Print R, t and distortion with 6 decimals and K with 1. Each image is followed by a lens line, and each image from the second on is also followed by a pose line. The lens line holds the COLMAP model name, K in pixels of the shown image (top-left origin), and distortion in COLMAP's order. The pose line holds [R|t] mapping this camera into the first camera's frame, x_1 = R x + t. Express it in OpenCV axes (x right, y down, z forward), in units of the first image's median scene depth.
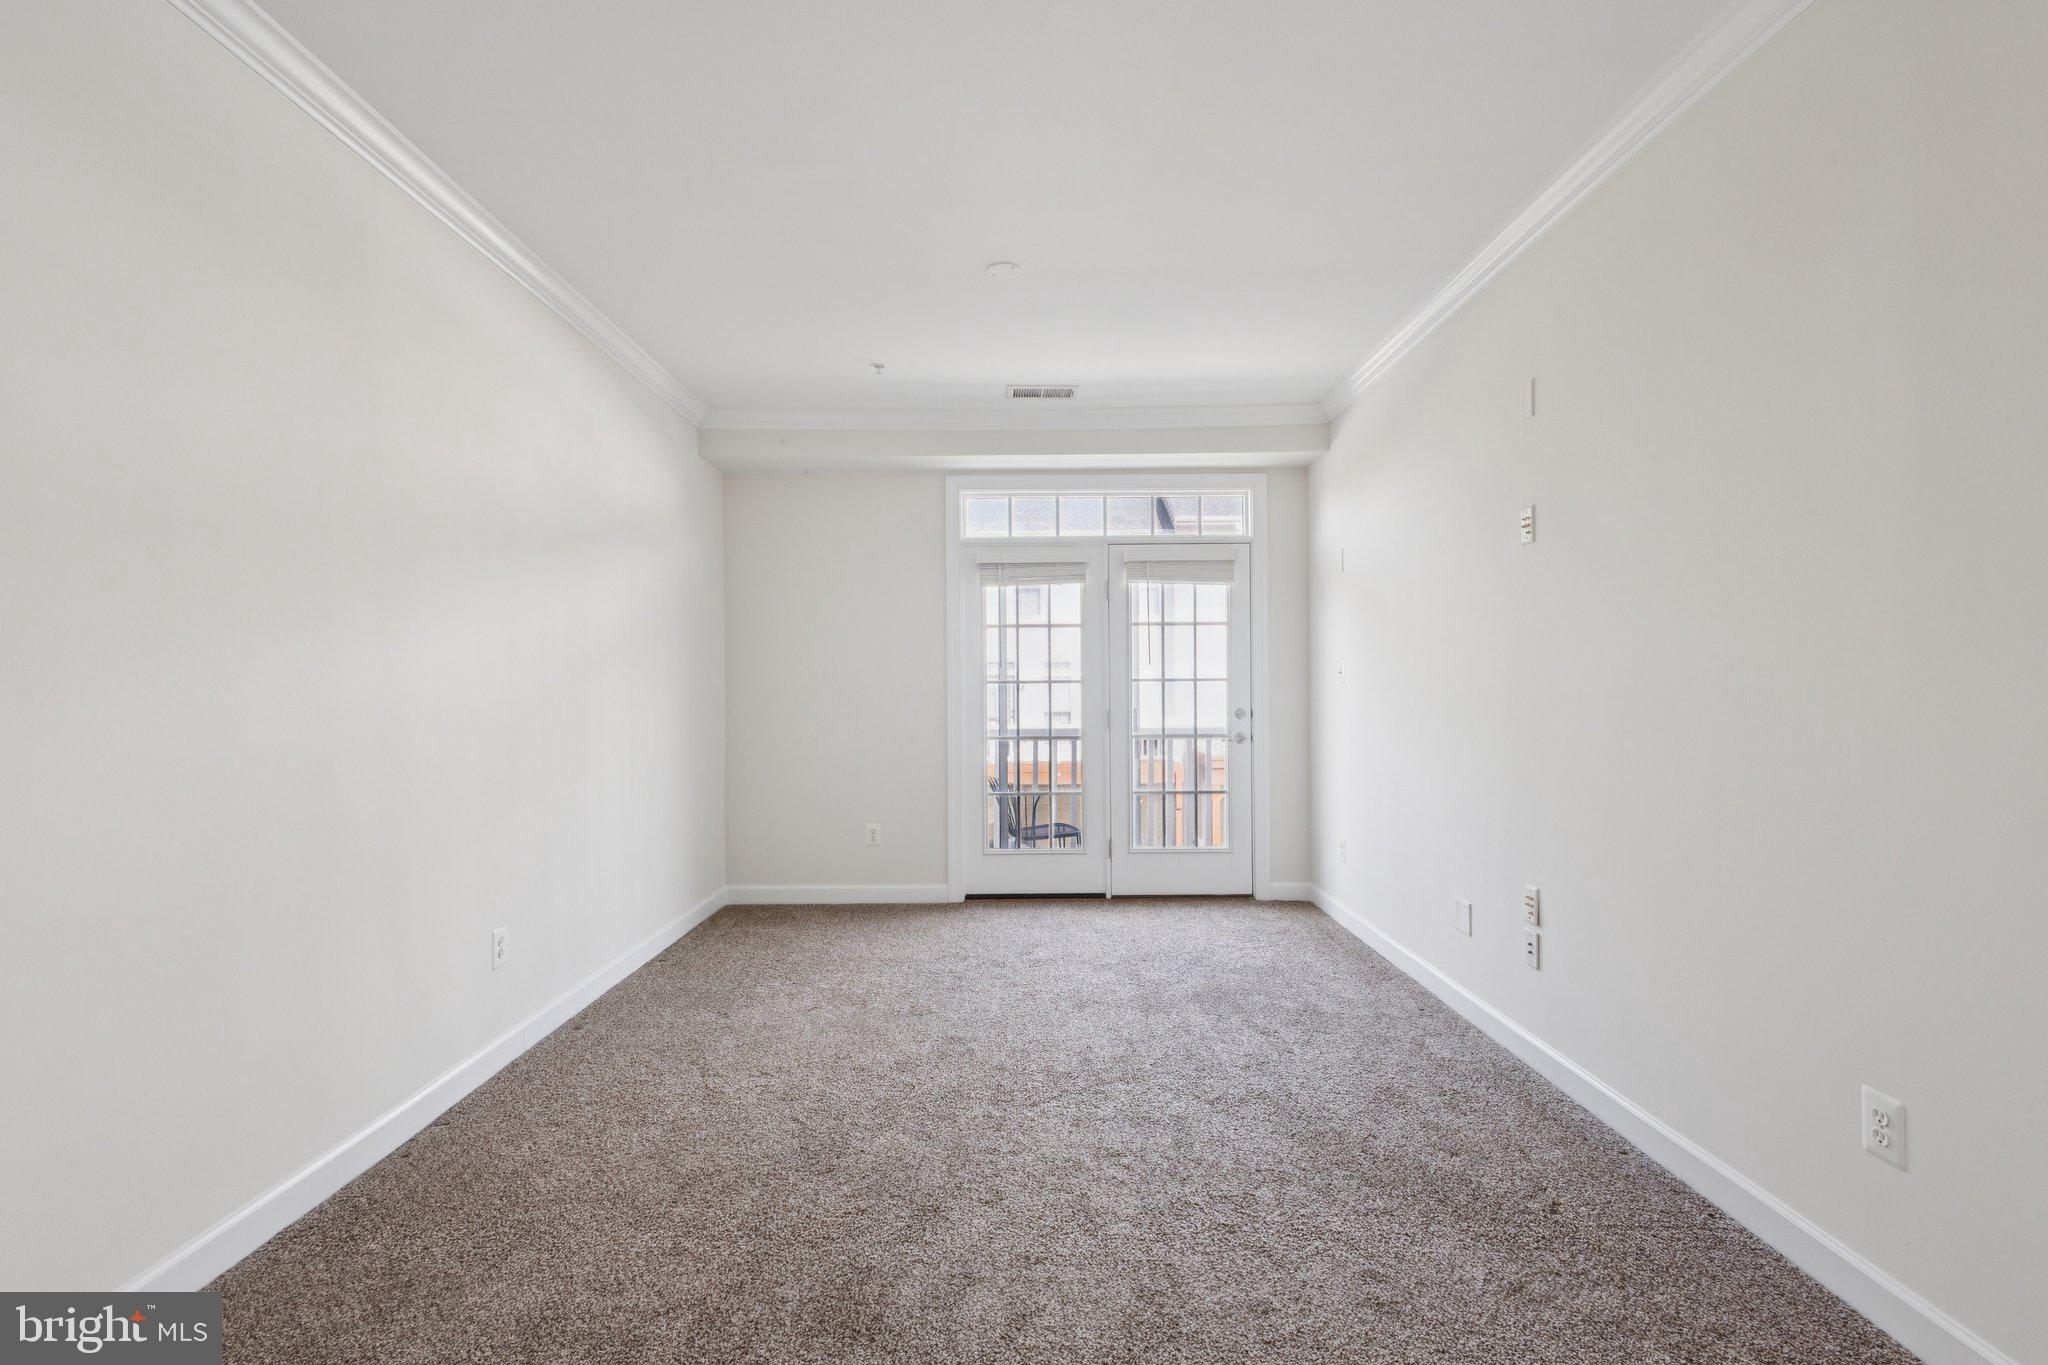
lens RADIAL K [[944.9, 0, 1012.9], [0, 944.9, 700.1], [0, 0, 1]] dist [0.008401, 0.000386]
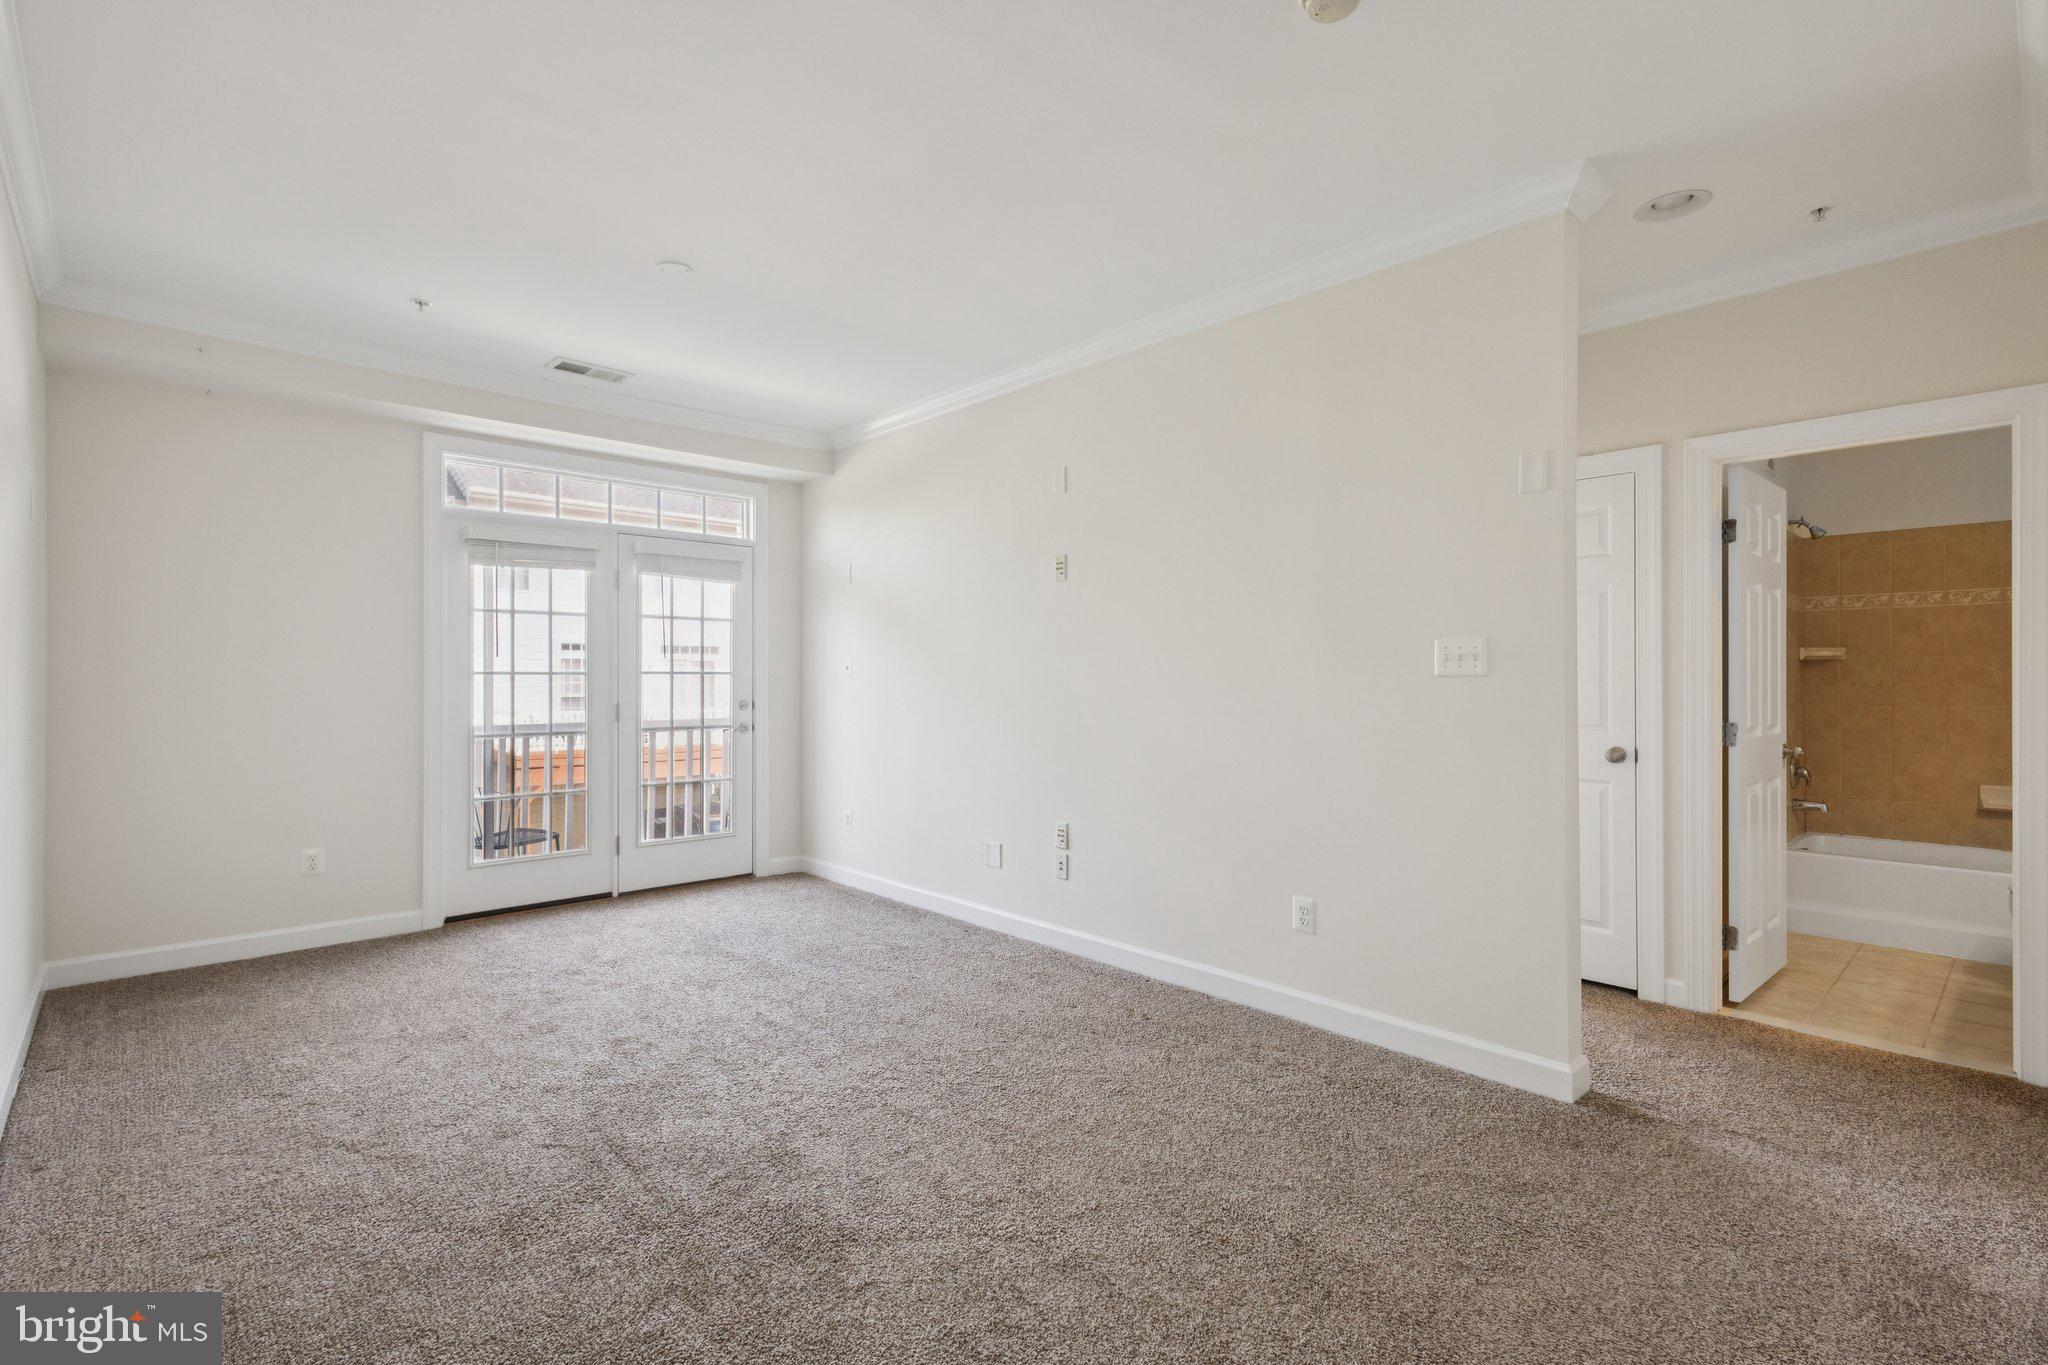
lens RADIAL K [[946.9, 0, 1018.8], [0, 946.9, 688.2], [0, 0, 1]] dist [0.009805, -0.000329]
pose [[0.730580, 0.001237, 0.682825, -0.281071], [0.003114, 0.999982, -0.005144, 0.001639], [-0.682819, 0.005885, 0.730563, 0.002999]]
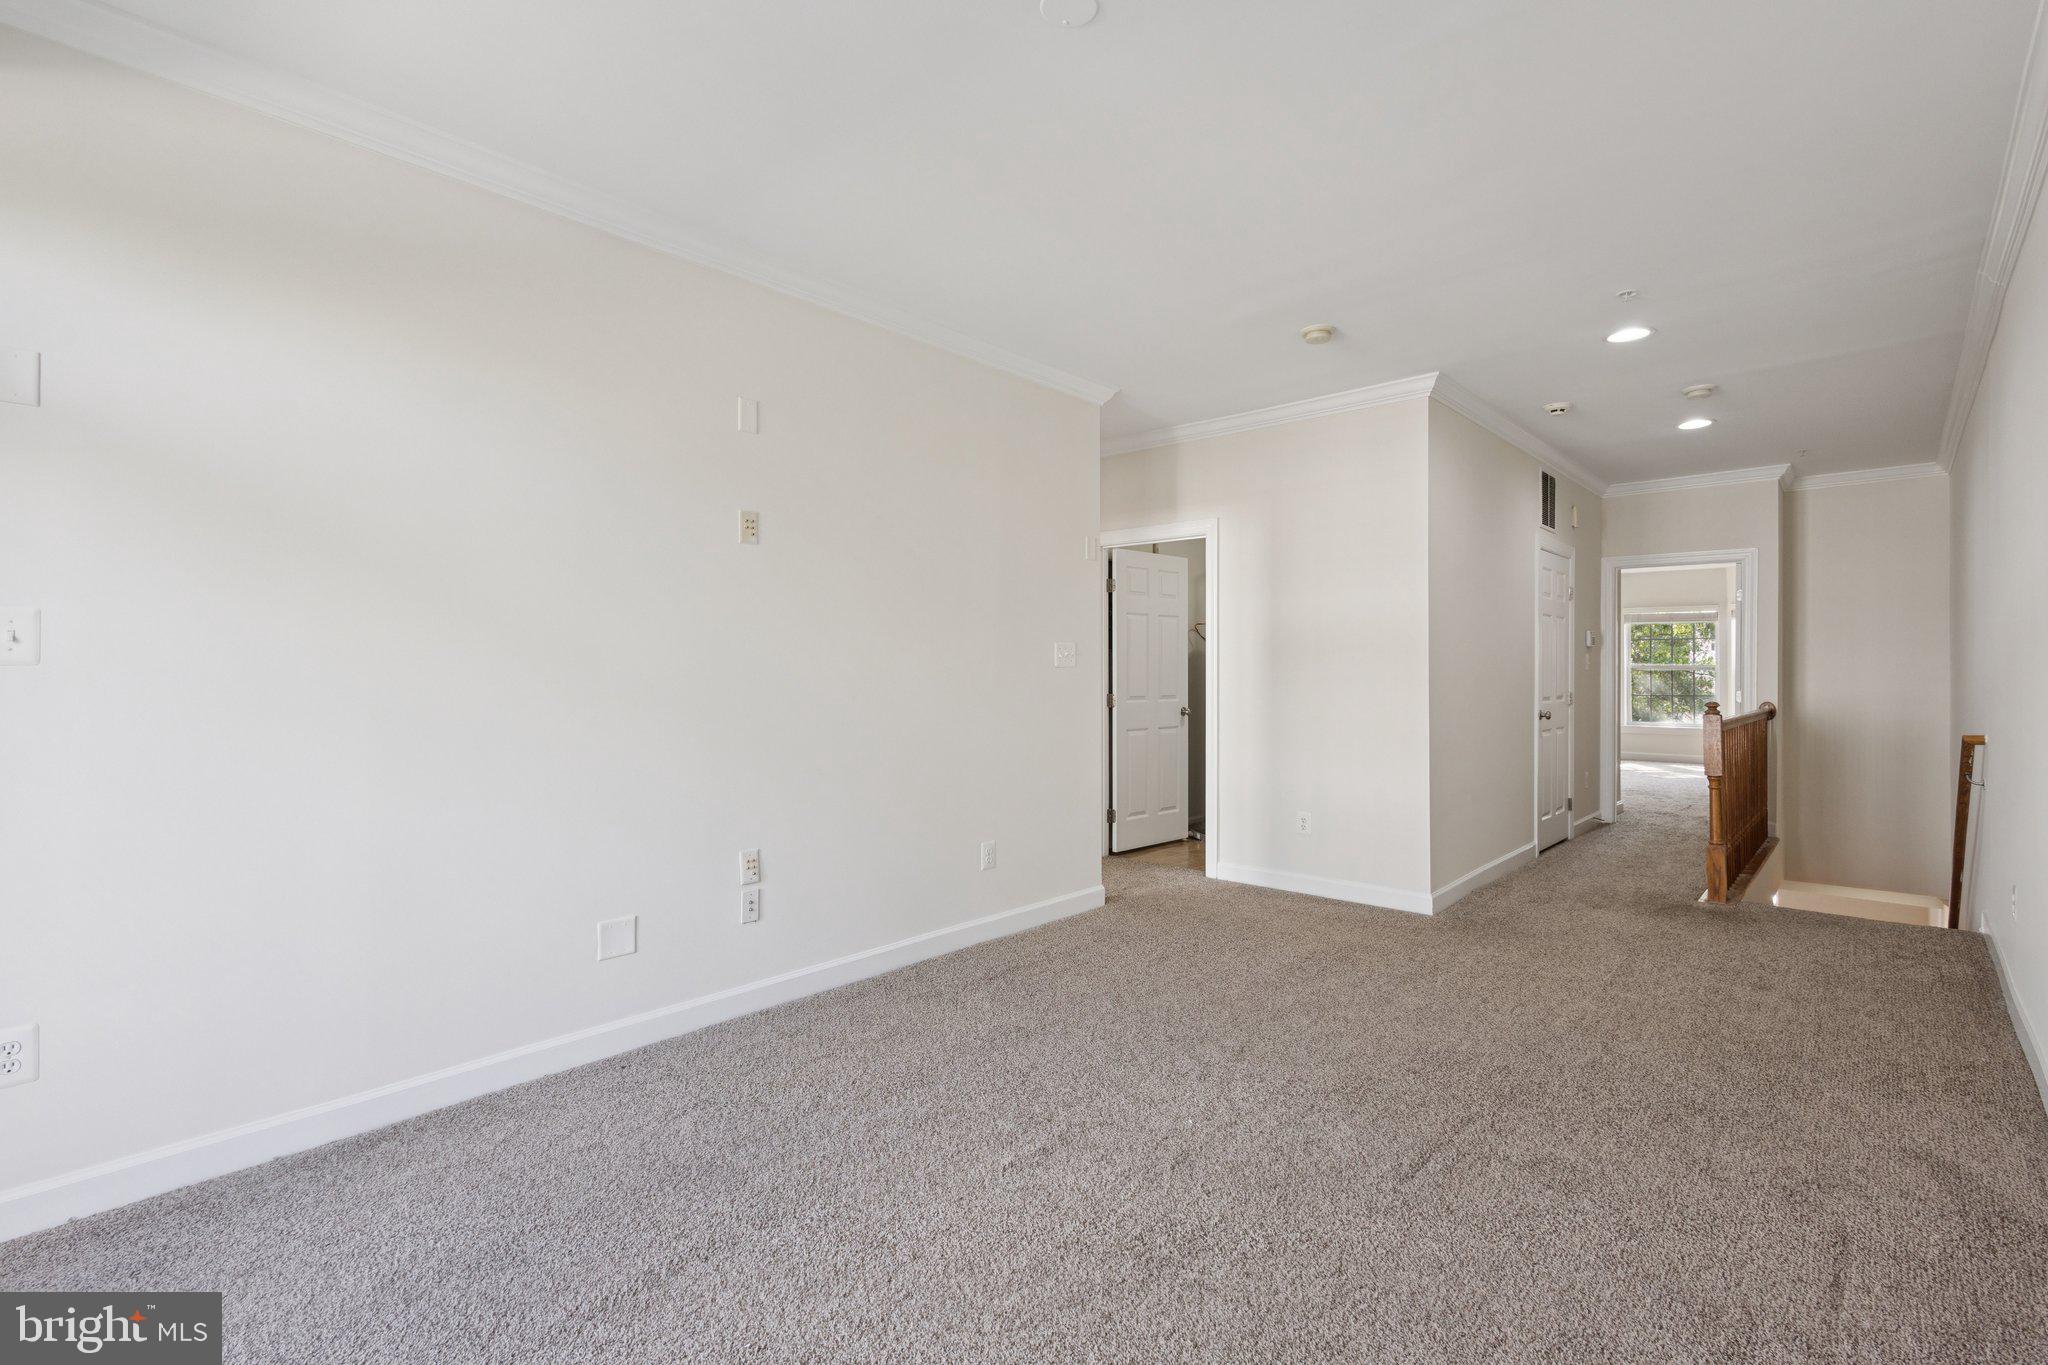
lens RADIAL K [[946.9, 0, 1018.8], [0, 946.9, 688.2], [0, 0, 1]] dist [0.009805, -0.000329]
pose [[-0.746191, -0.001511, 0.665730, -0.259706], [0.017190, 0.999620, 0.021537, -0.008471], [-0.665509, 0.027515, -0.745882, 0.968716]]
